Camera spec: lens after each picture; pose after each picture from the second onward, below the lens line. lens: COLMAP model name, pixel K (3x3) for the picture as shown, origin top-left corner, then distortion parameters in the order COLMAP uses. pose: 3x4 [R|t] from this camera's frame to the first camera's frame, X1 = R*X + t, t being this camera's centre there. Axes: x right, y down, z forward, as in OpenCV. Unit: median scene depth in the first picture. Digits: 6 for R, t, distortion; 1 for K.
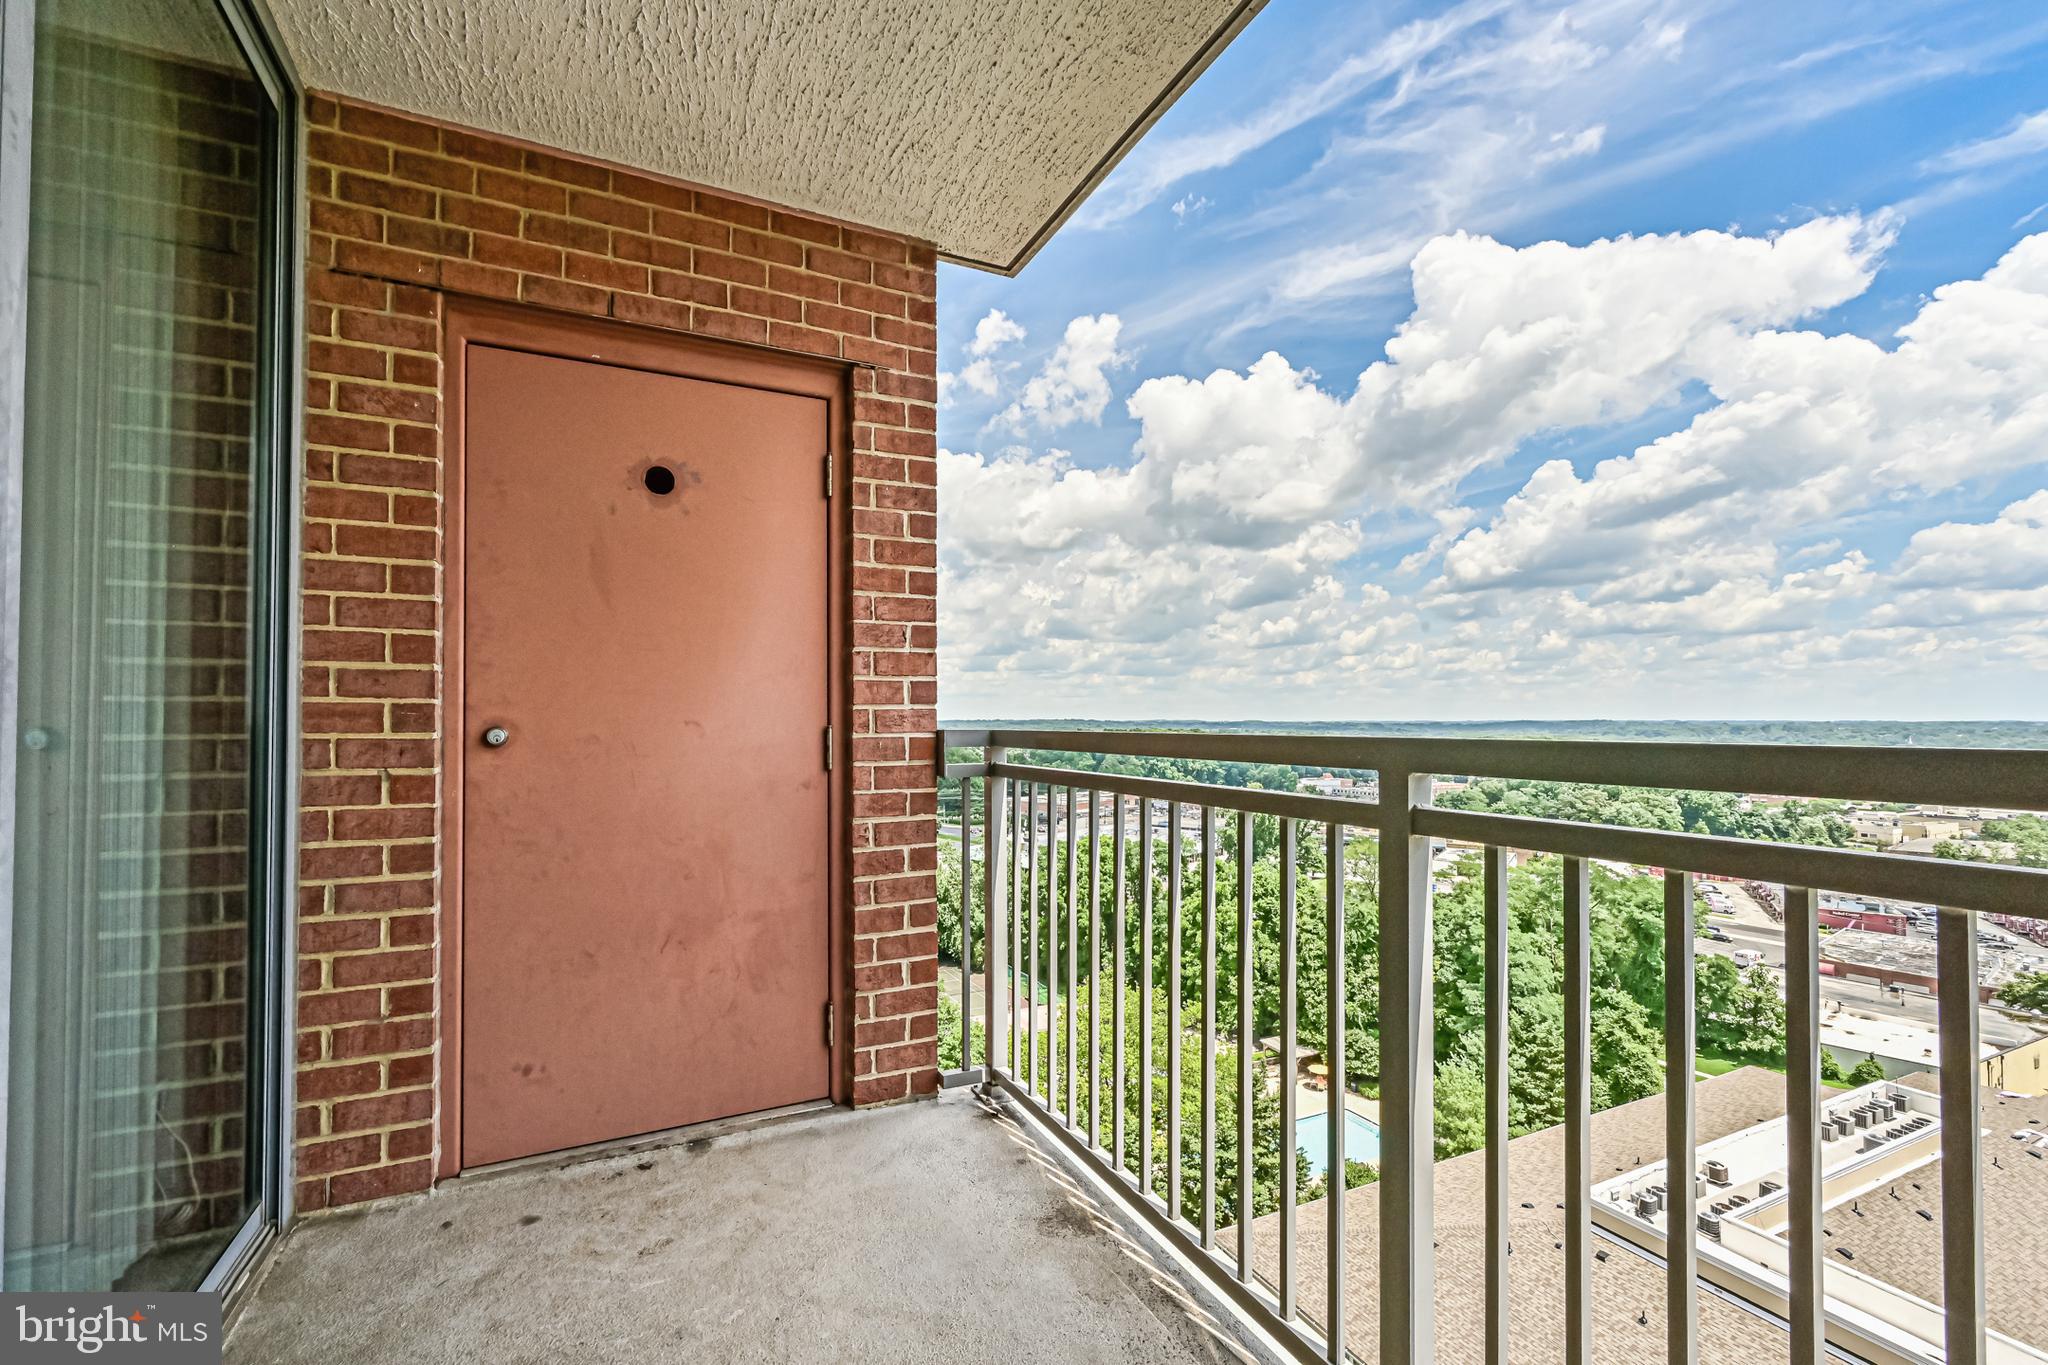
lens RADIAL K [[839.7, 0, 969.7], [0, 839.7, 704.1], [0, 0, 1]] dist [0.000481, 0.000002]
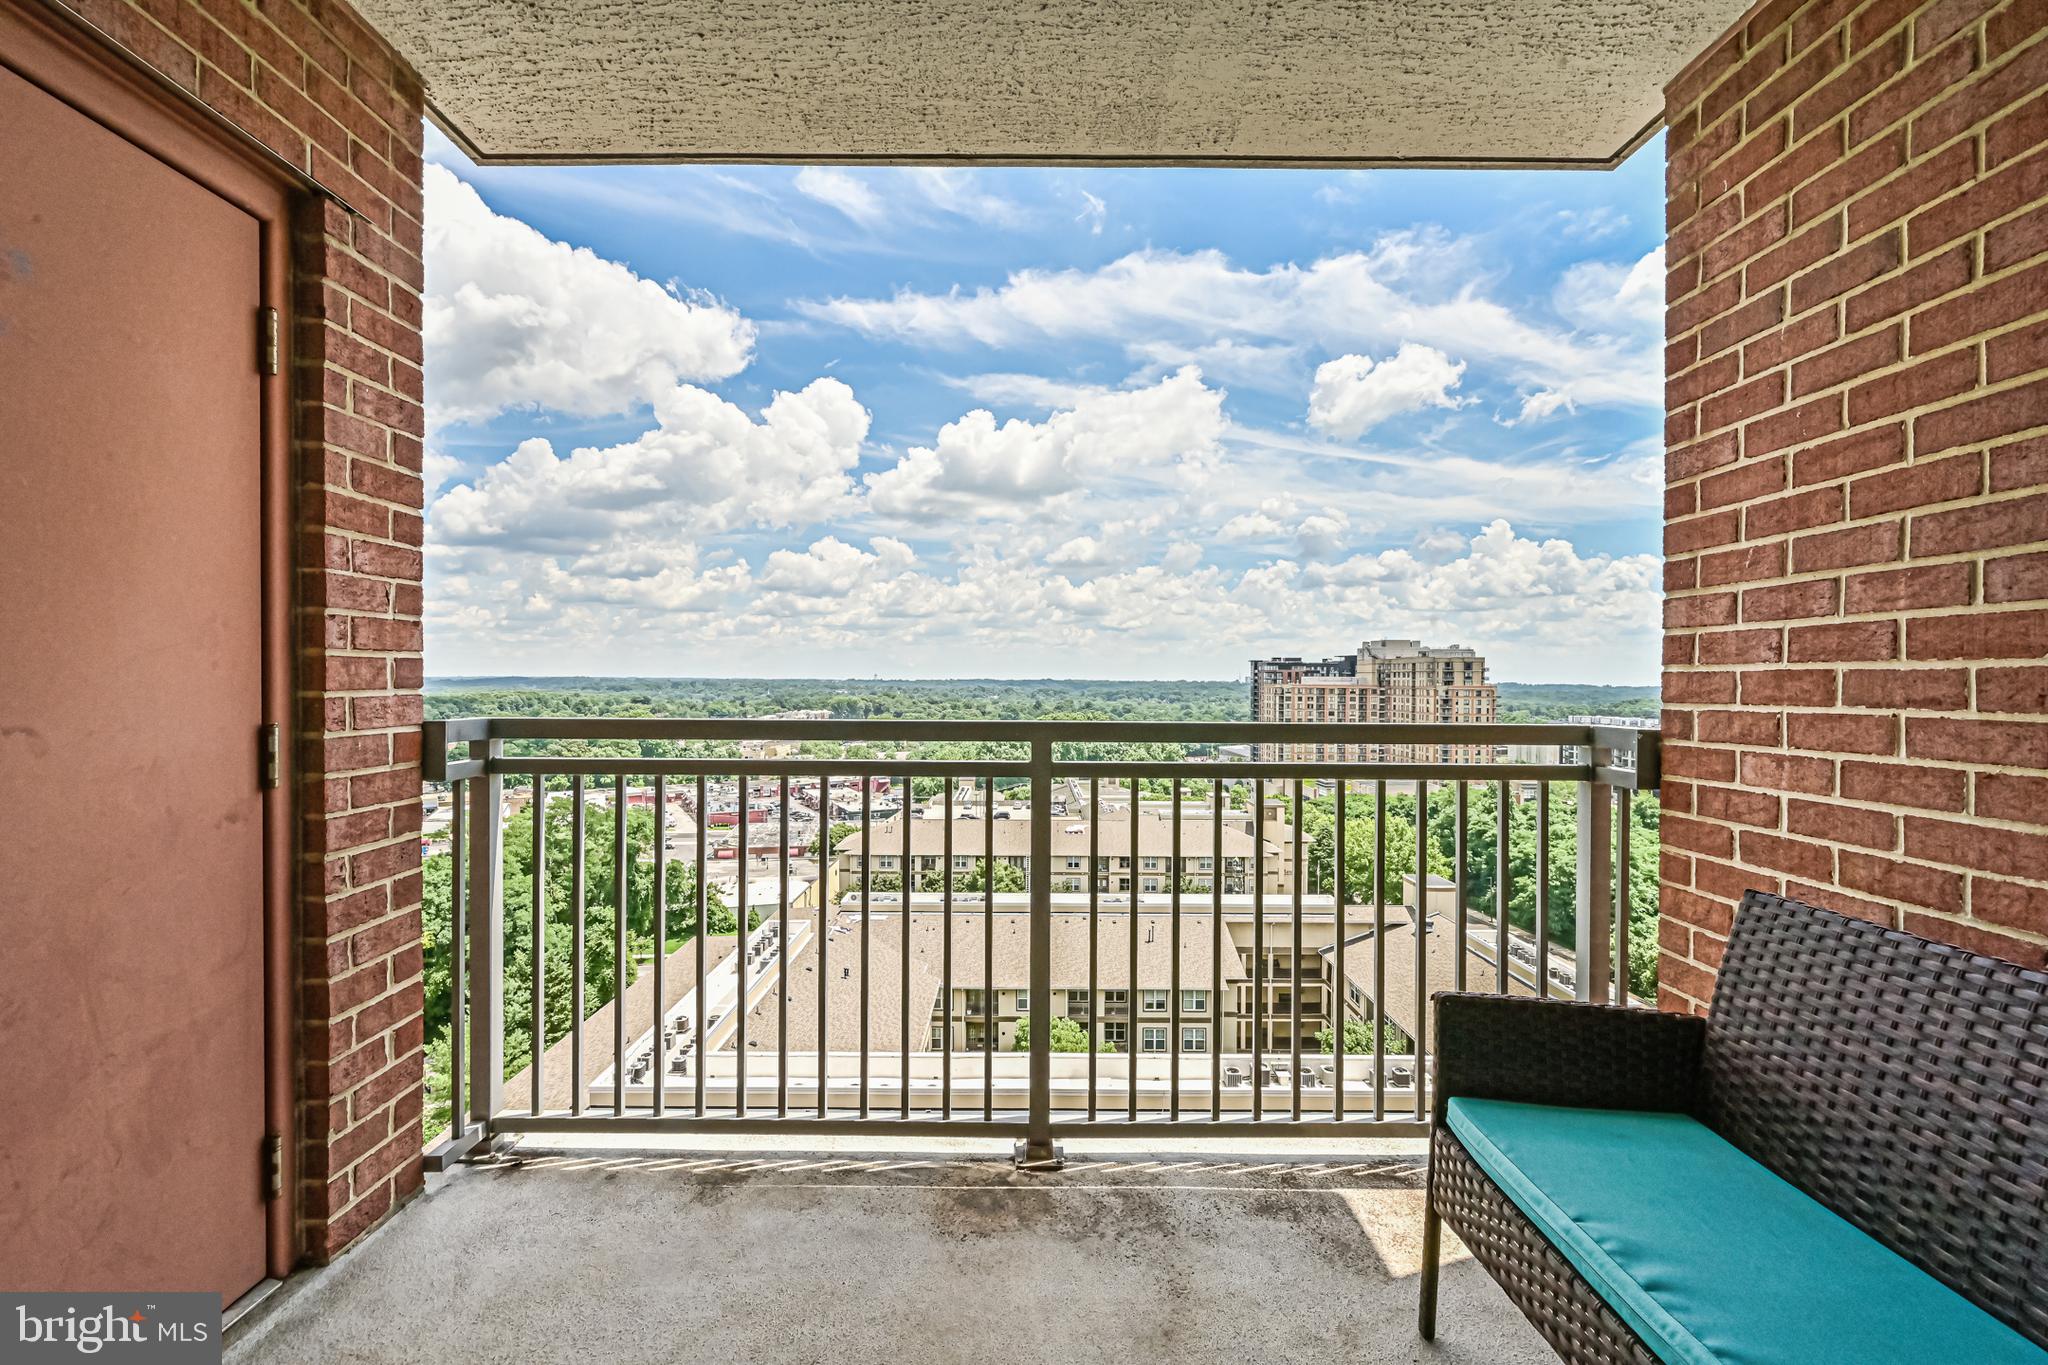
lens RADIAL K [[806.9, 0, 1023.8], [0, 806.9, 685.9], [0, 0, 1]] dist [0.000410, 0.000281]
pose [[0.403595, -0.003617, 0.914931, -0.506733], [-0.025221, 0.999568, 0.015078, -0.027726], [-0.914590, -0.029161, 0.403330, 0.199043]]
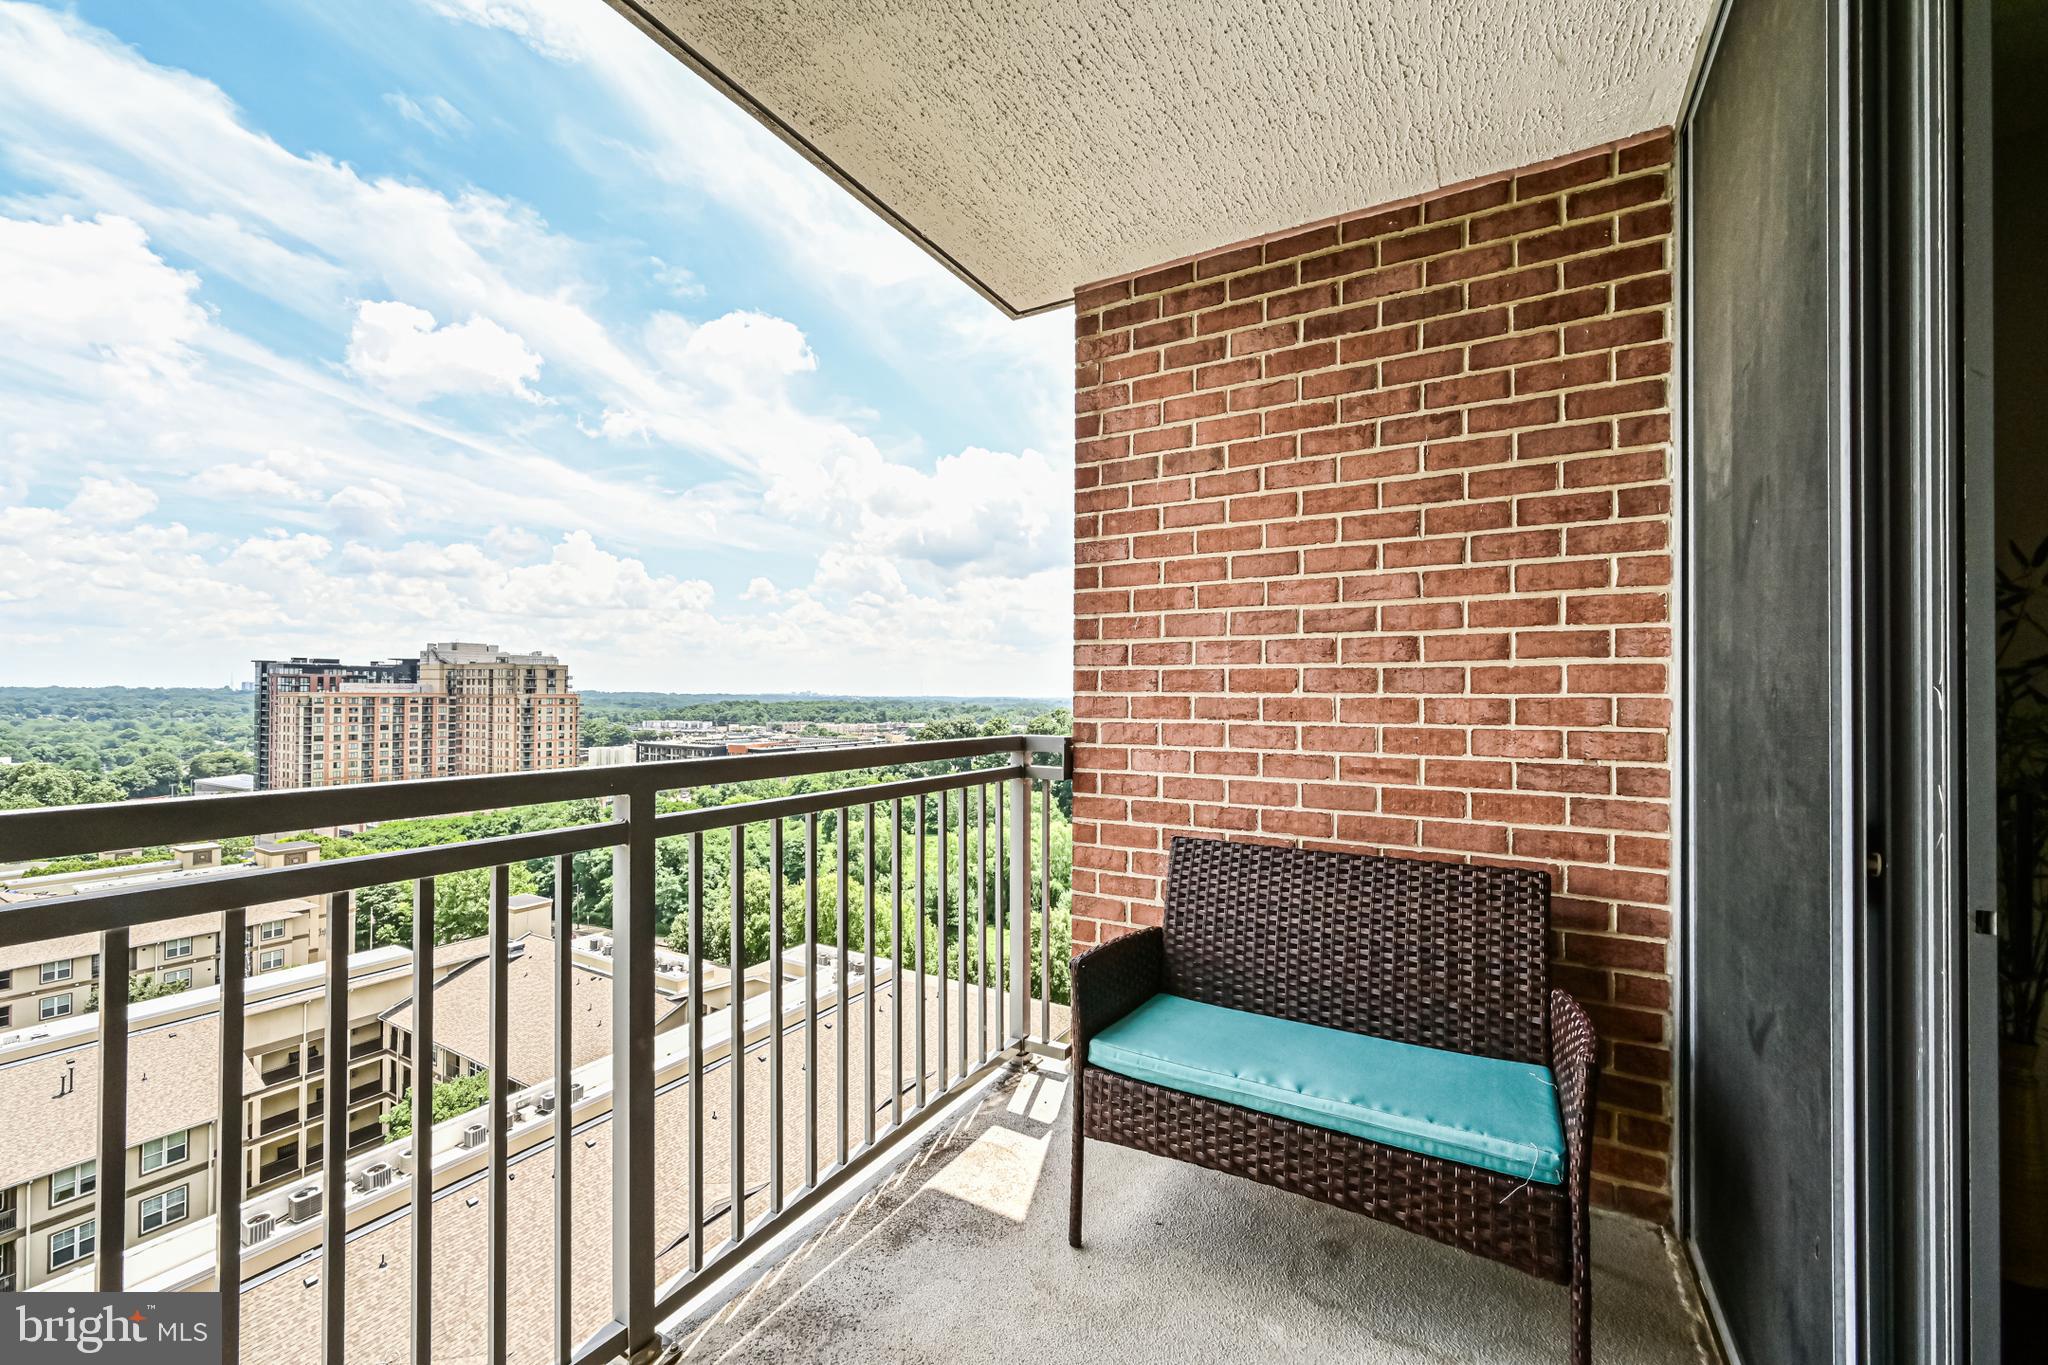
lens RADIAL K [[813.2, 0, 1024.8], [0, 813.2, 686.8], [0, 0, 1]] dist [0.001578, 0.000158]
pose [[-0.590437, 0.003128, 0.807078, -0.407662], [-0.023640, 0.999496, -0.021168, -0.032279], [-0.806738, -0.031578, -0.590066, 0.648265]]
